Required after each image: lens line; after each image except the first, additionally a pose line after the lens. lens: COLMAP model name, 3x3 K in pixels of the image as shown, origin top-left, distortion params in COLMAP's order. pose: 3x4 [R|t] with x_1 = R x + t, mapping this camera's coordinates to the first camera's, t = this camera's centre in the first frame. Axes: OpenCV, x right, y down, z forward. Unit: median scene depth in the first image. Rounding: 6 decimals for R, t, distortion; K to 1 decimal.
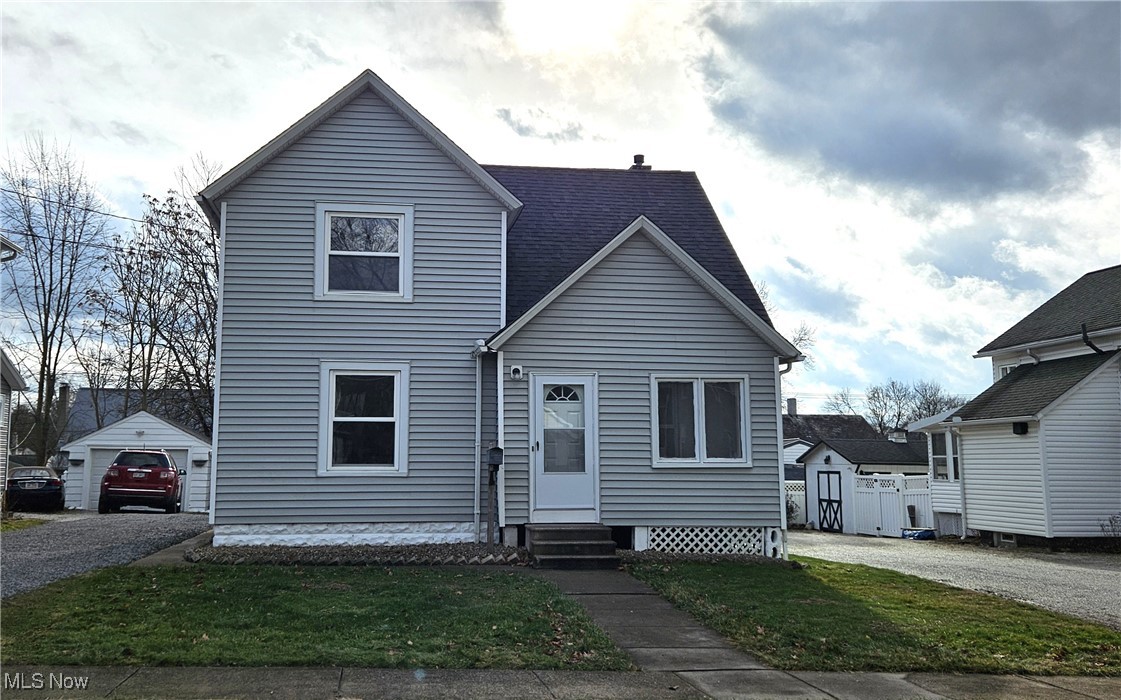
lens RADIAL K [[1073.5, 0, 559.1], [0, 1073.5, 341.8], [0, 0, 1]] dist [0.055100, 0.000000]
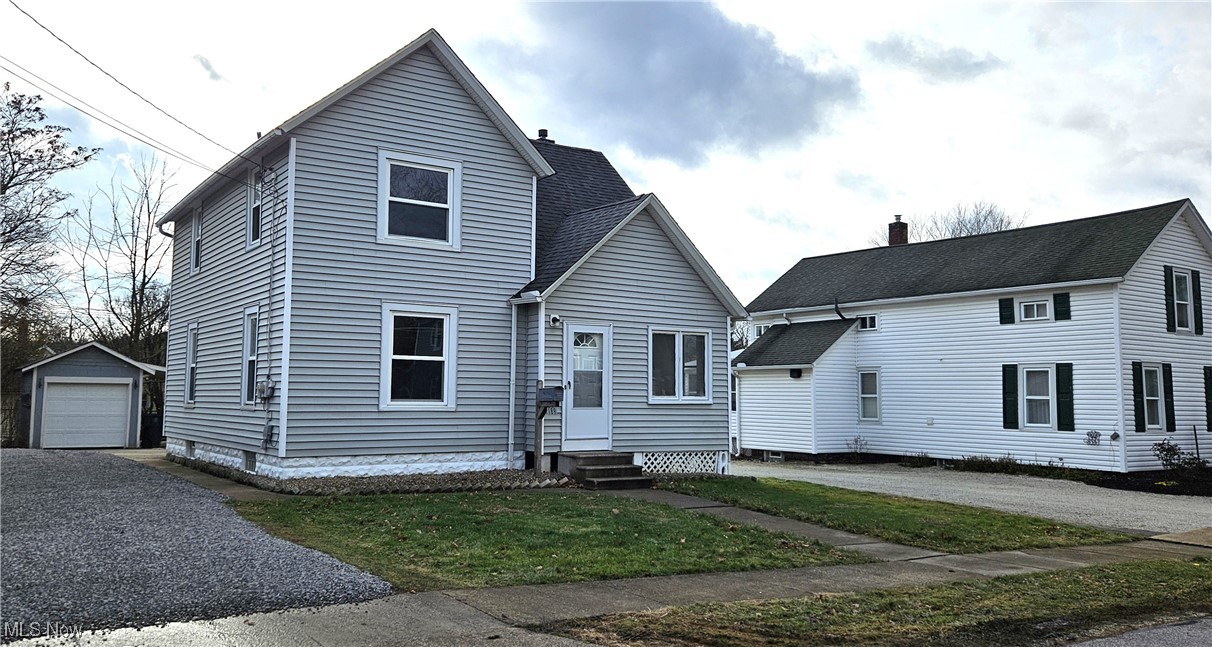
lens RADIAL K [[964.3, 0, 605.1], [0, 964.3, 327.7], [0, 0, 1]] dist [0.047865, -0.006438]
pose [[0.893284, 0.040089, 0.447701, -0.445292], [-0.060690, 0.997651, 0.031759, -0.000005], [-0.445376, -0.055540, 0.893619, 0.056766]]
